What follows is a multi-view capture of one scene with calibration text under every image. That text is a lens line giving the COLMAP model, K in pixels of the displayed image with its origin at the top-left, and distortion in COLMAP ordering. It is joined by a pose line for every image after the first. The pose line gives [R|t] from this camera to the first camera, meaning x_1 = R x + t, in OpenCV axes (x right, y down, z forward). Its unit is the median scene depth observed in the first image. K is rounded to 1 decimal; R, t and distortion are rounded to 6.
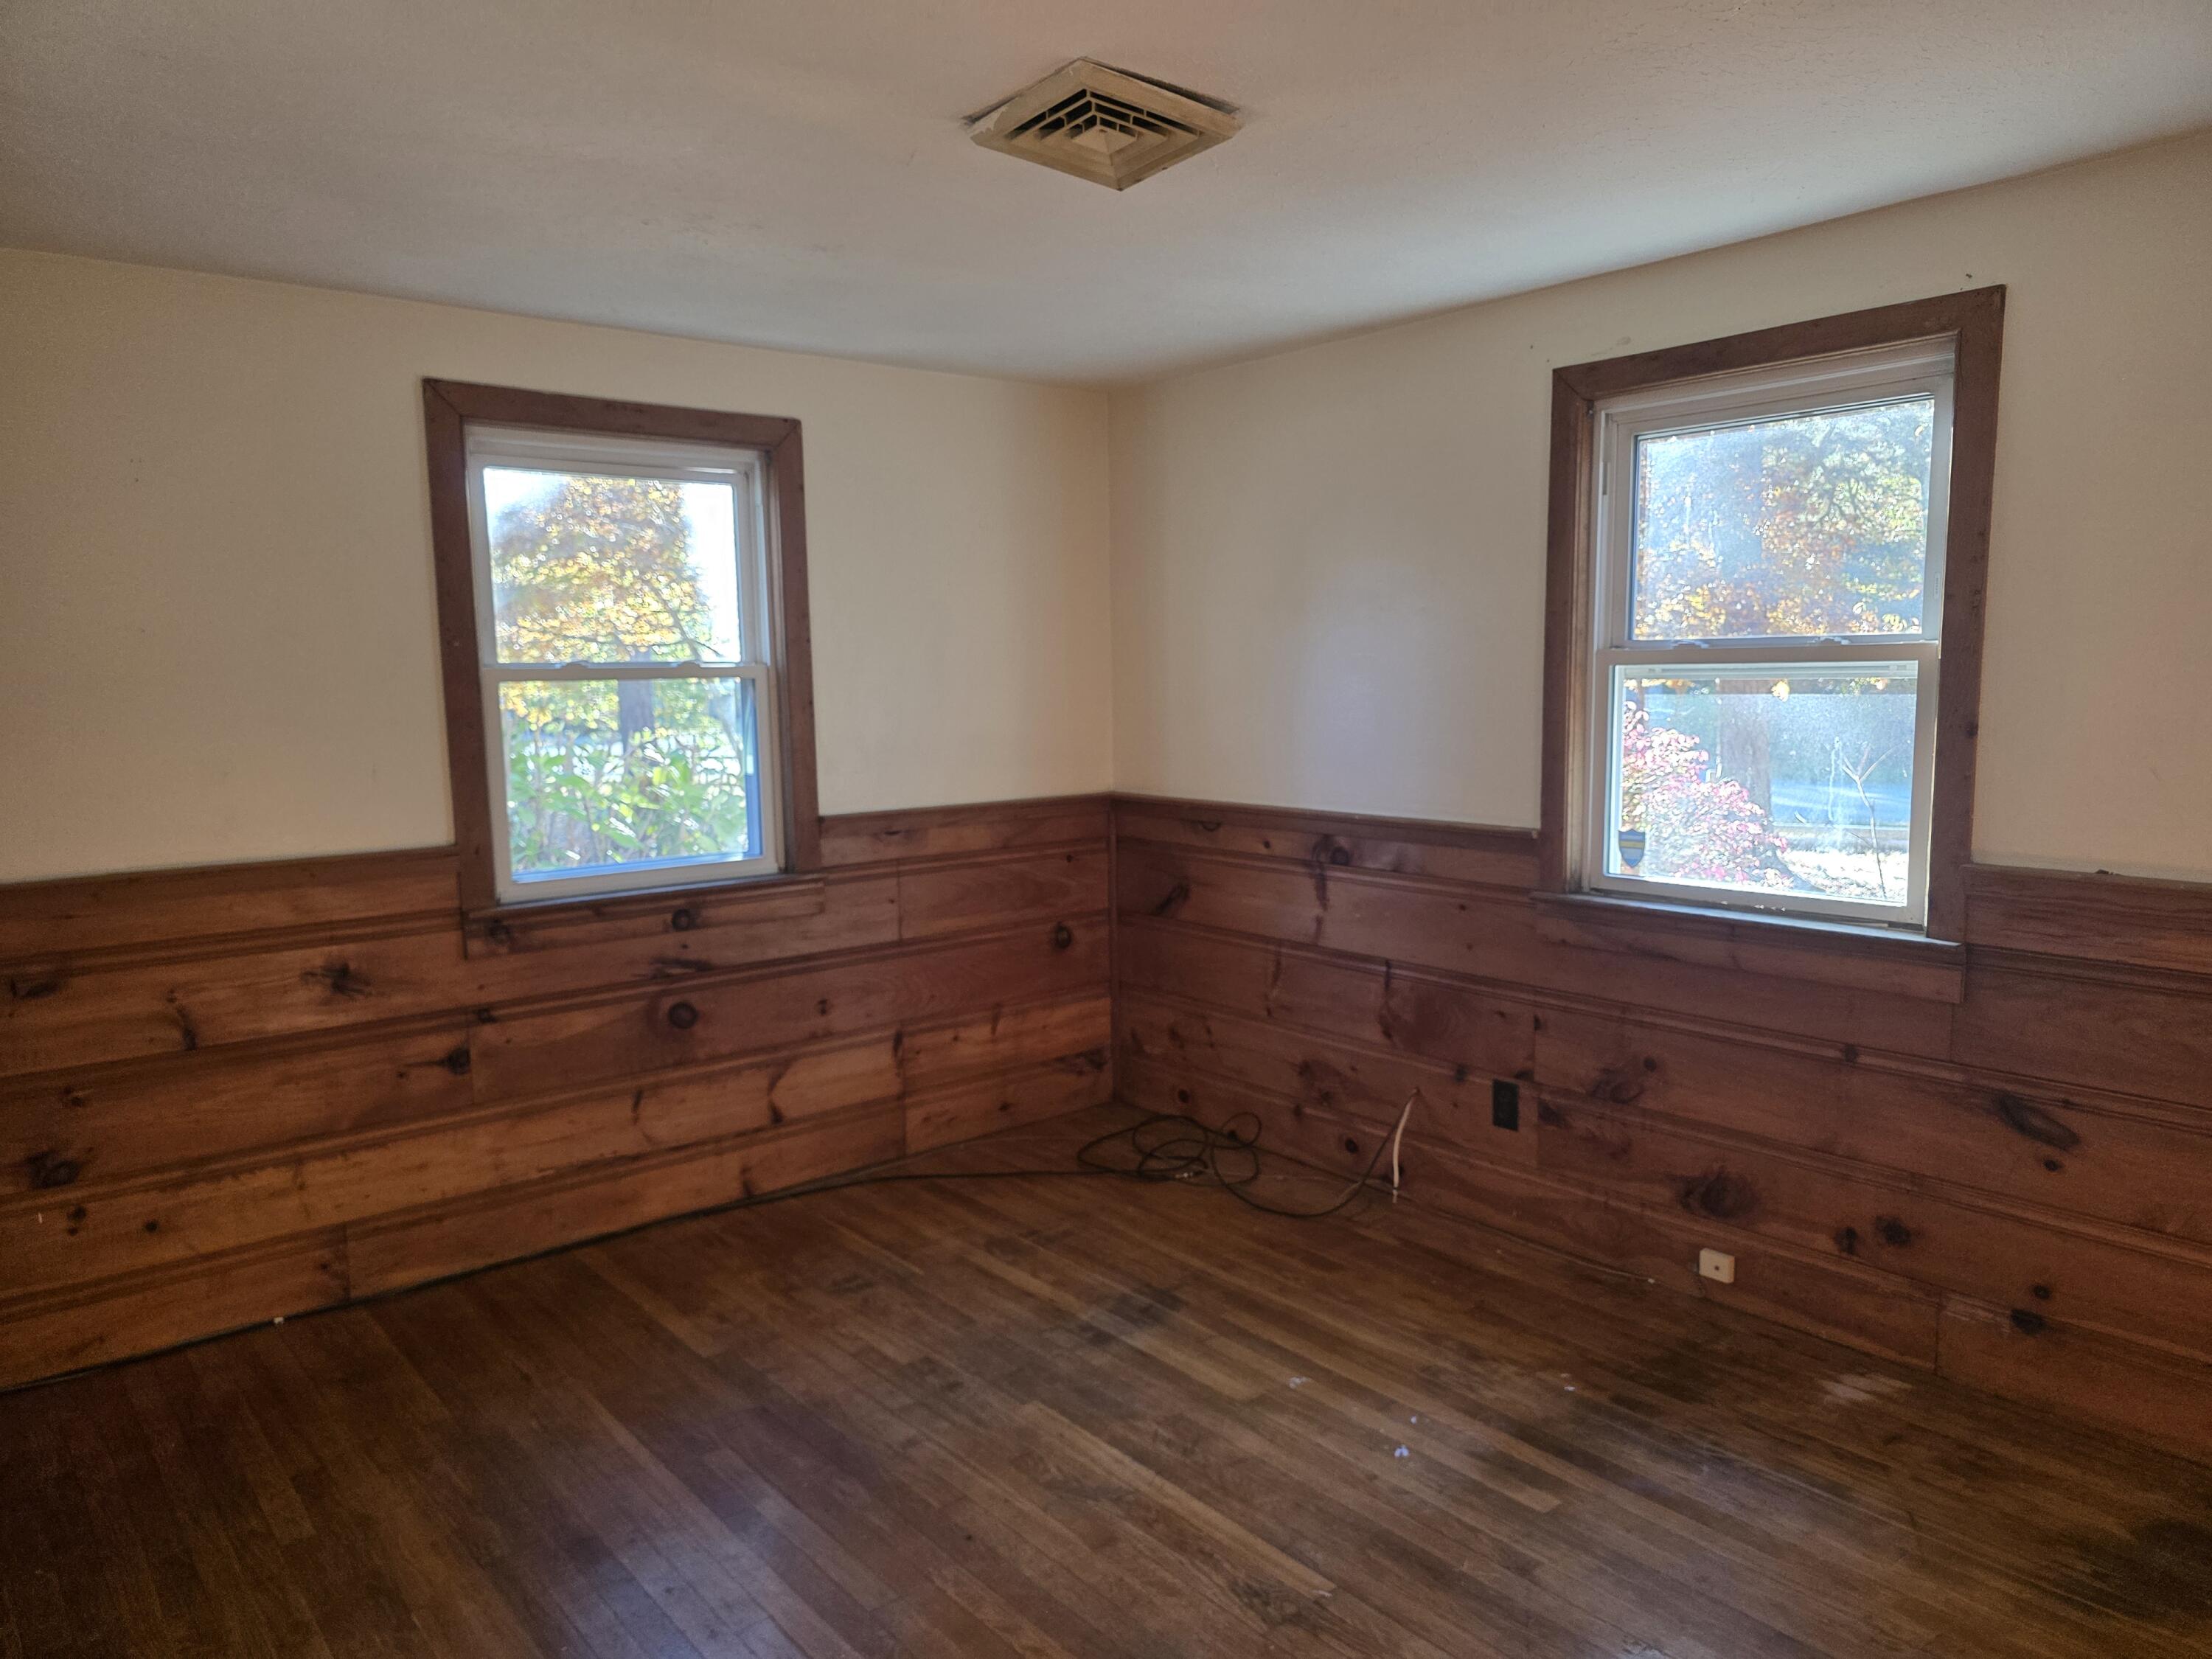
lens RADIAL K [[1514.6, 0, 1109.2], [0, 1514.6, 844.1], [0, 0, 1]] dist [0.078495, -0.085195]
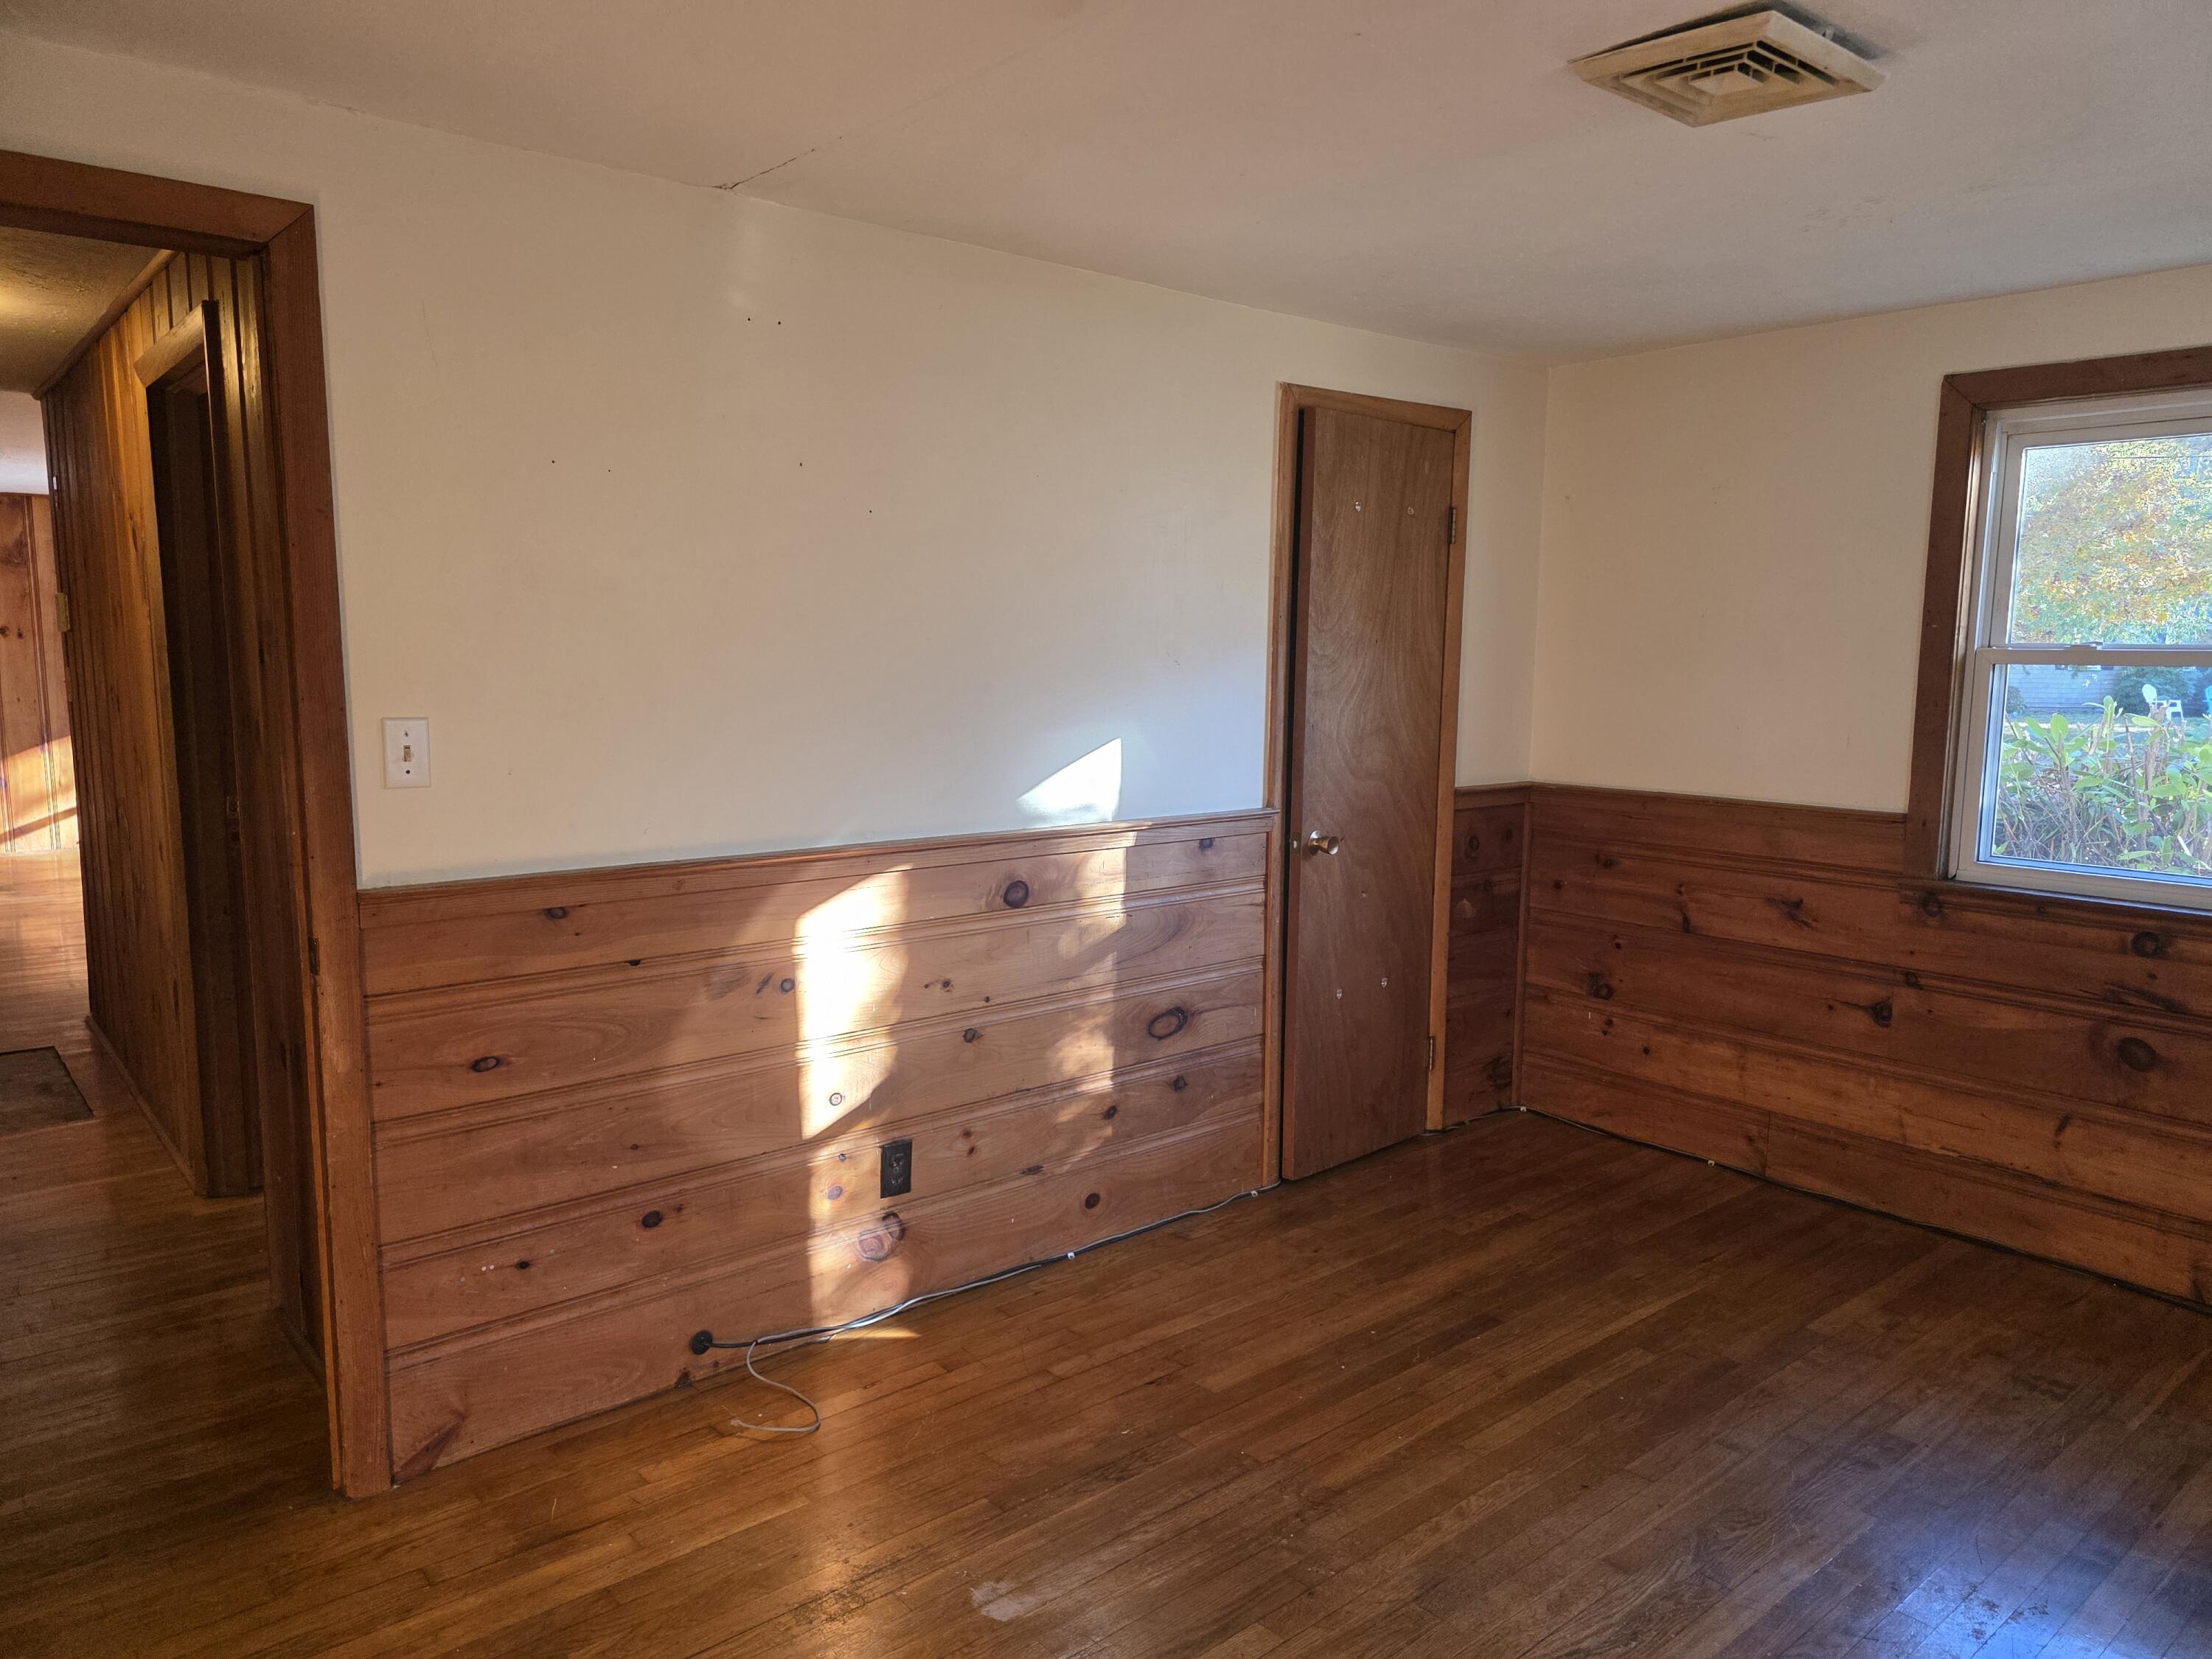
lens RADIAL K [[1514.6, 0, 1109.2], [0, 1514.6, 844.1], [0, 0, 1]] dist [0.078495, -0.085195]
pose [[-0.005667, 0.145217, -0.989384, 0.628644], [-0.130452, 0.980837, 0.144710, -0.060334], [0.991438, 0.129887, 0.013385, 0.433292]]
